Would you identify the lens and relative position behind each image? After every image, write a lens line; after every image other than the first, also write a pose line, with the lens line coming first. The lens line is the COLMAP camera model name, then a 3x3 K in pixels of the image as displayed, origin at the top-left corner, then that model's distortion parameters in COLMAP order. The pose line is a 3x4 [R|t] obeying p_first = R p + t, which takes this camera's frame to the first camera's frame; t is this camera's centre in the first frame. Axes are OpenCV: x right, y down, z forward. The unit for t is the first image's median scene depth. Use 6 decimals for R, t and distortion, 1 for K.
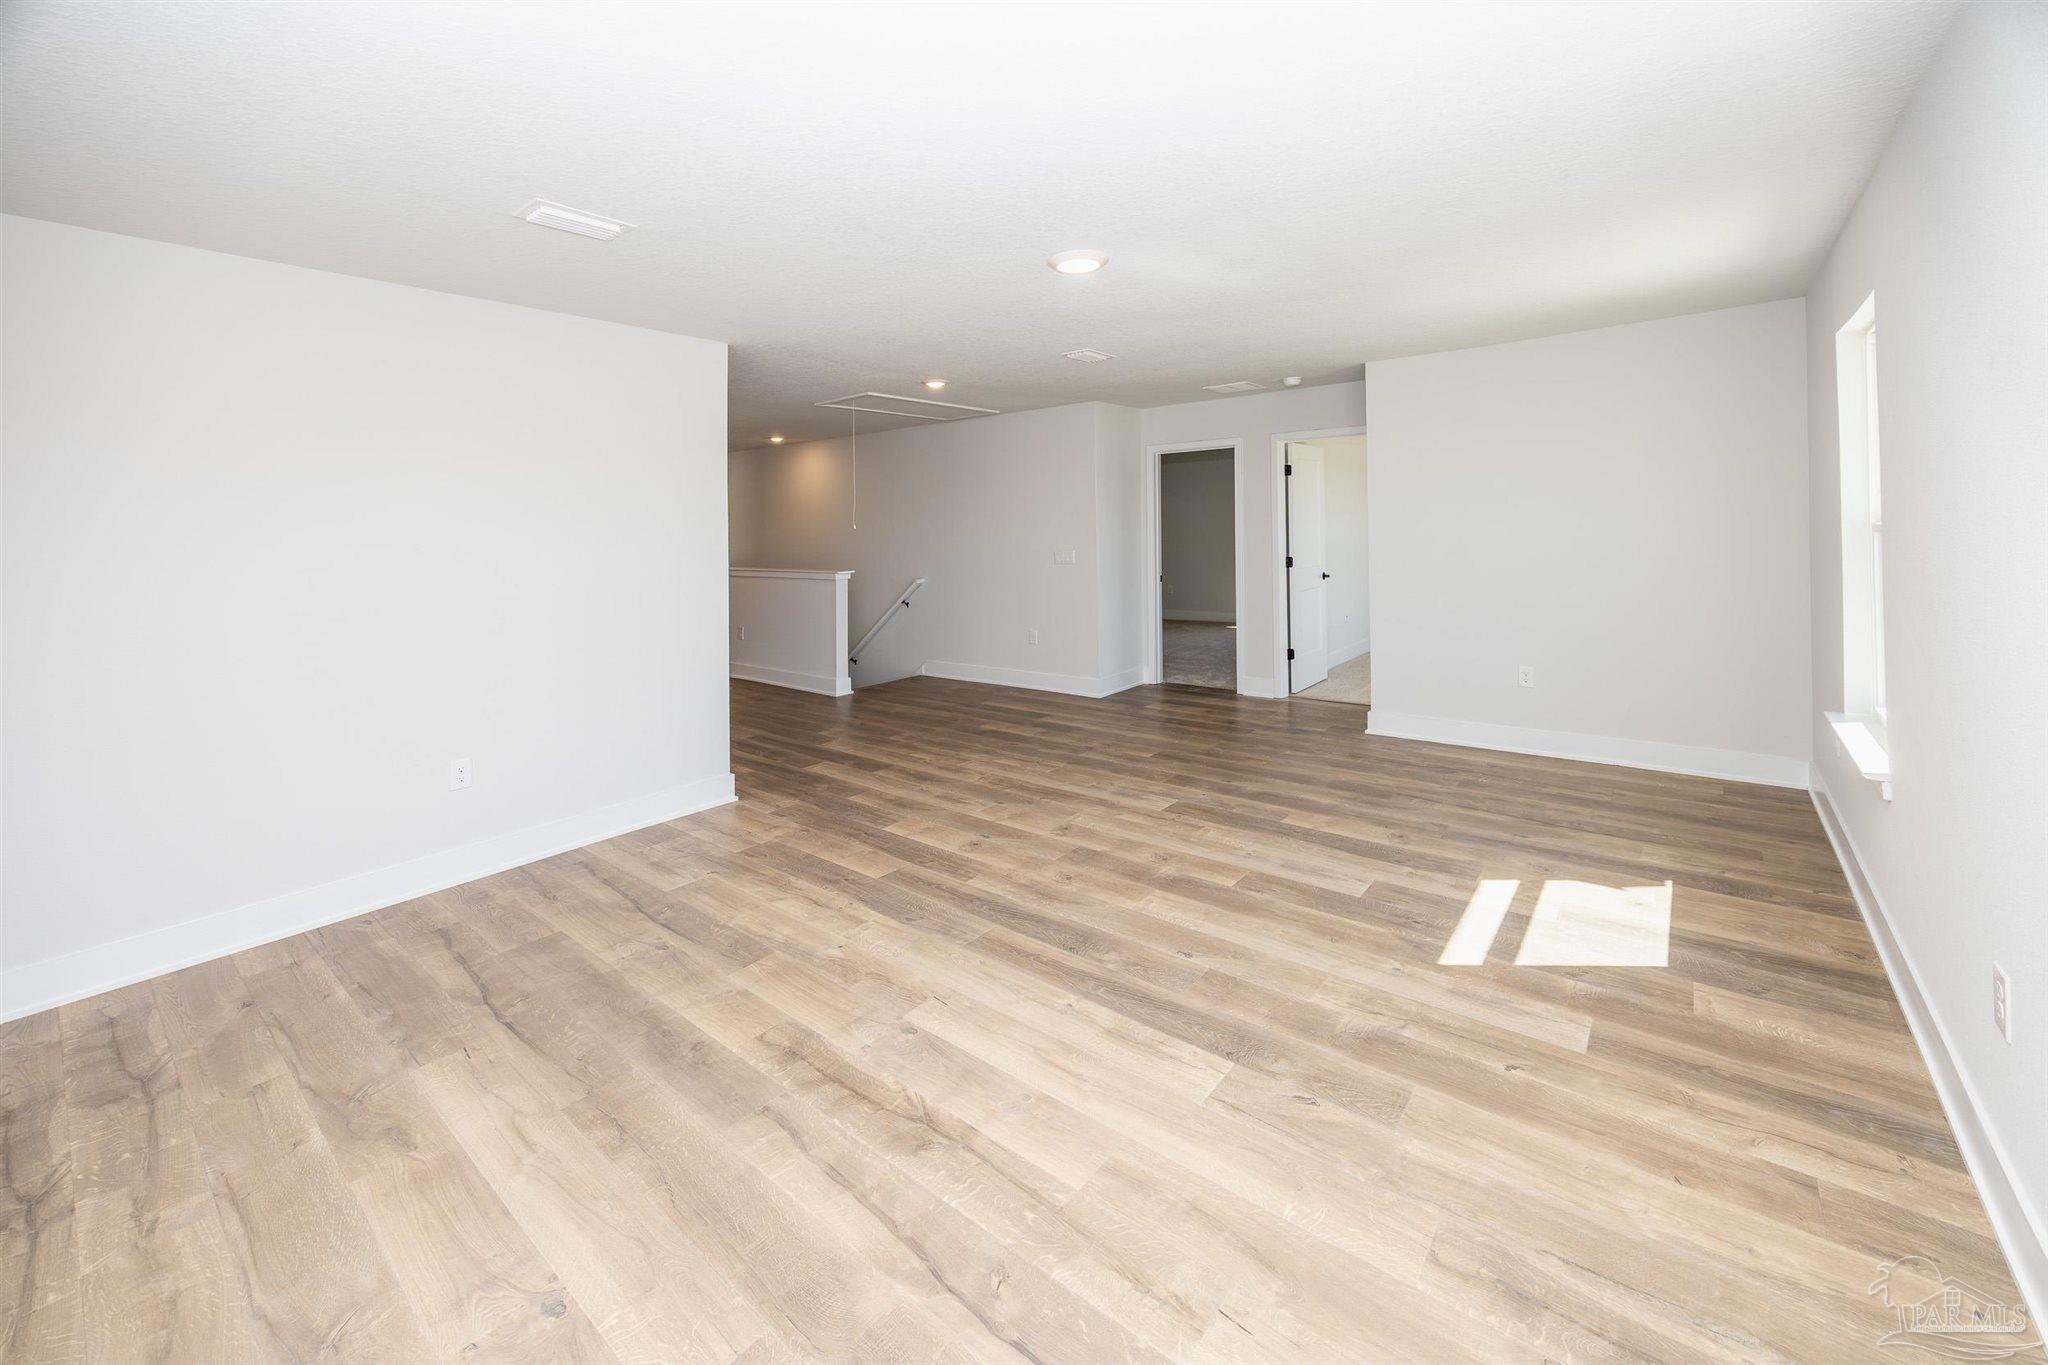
lens RADIAL K [[838.3, 0, 1008.7], [0, 838.3, 678.9], [0, 0, 1]] dist [-0.001134, -0.001115]
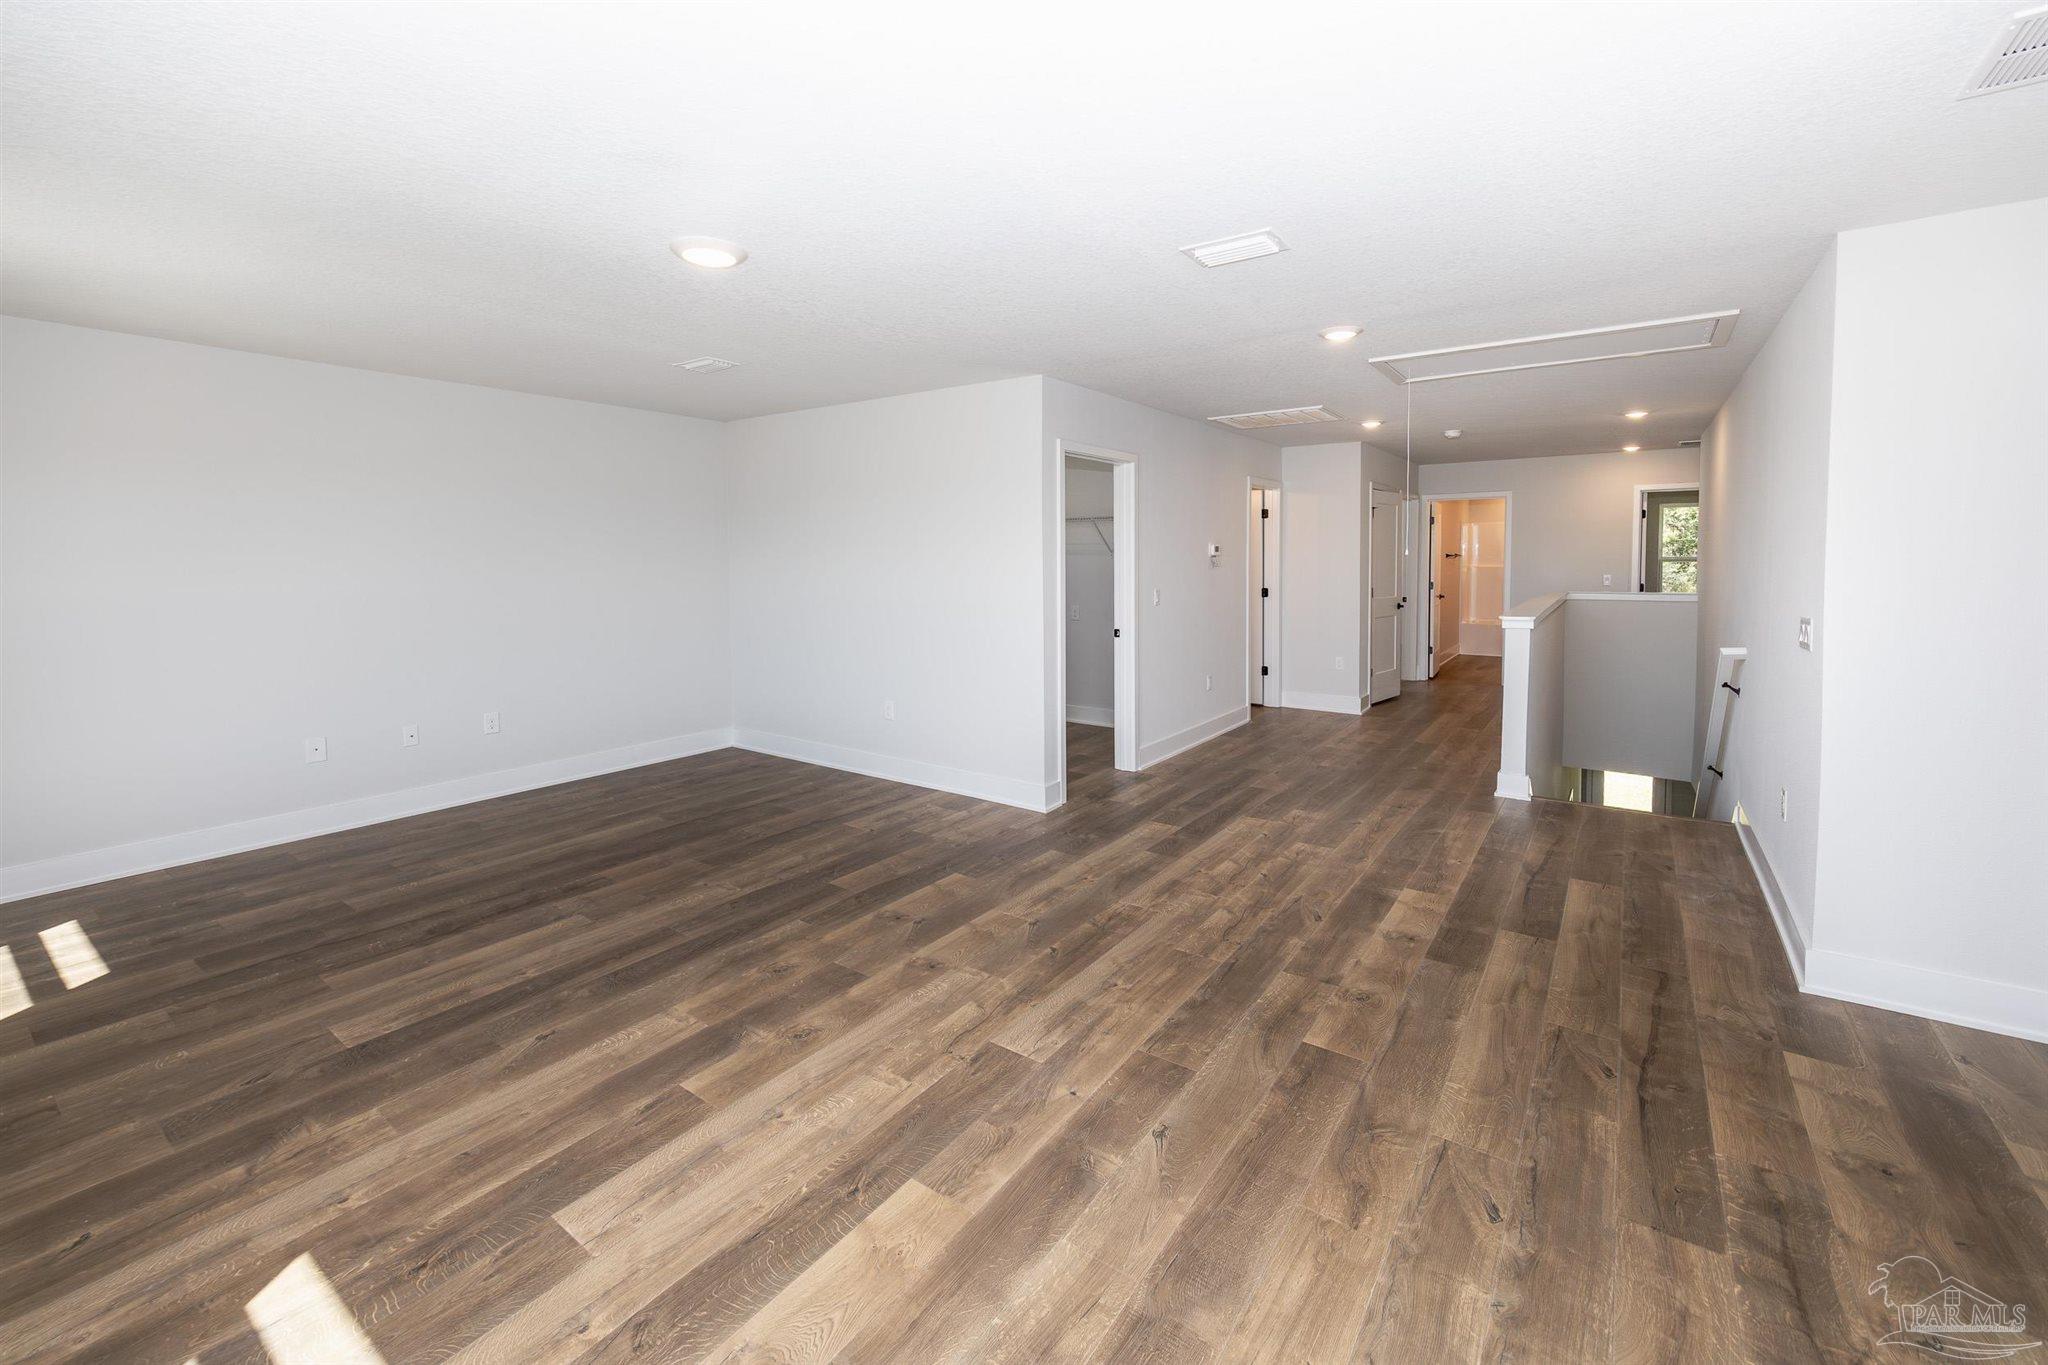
lens RADIAL K [[838.3, 0, 1012.2], [0, 838.3, 684.2], [0, 0, 1]] dist [-0.001134, -0.001115]
pose [[0.048685, 0.176562, -0.983085, 1.147647], [-0.175983, 0.970370, 0.165564, -0.300269], [0.983189, 0.164946, 0.078314, 1.481198]]
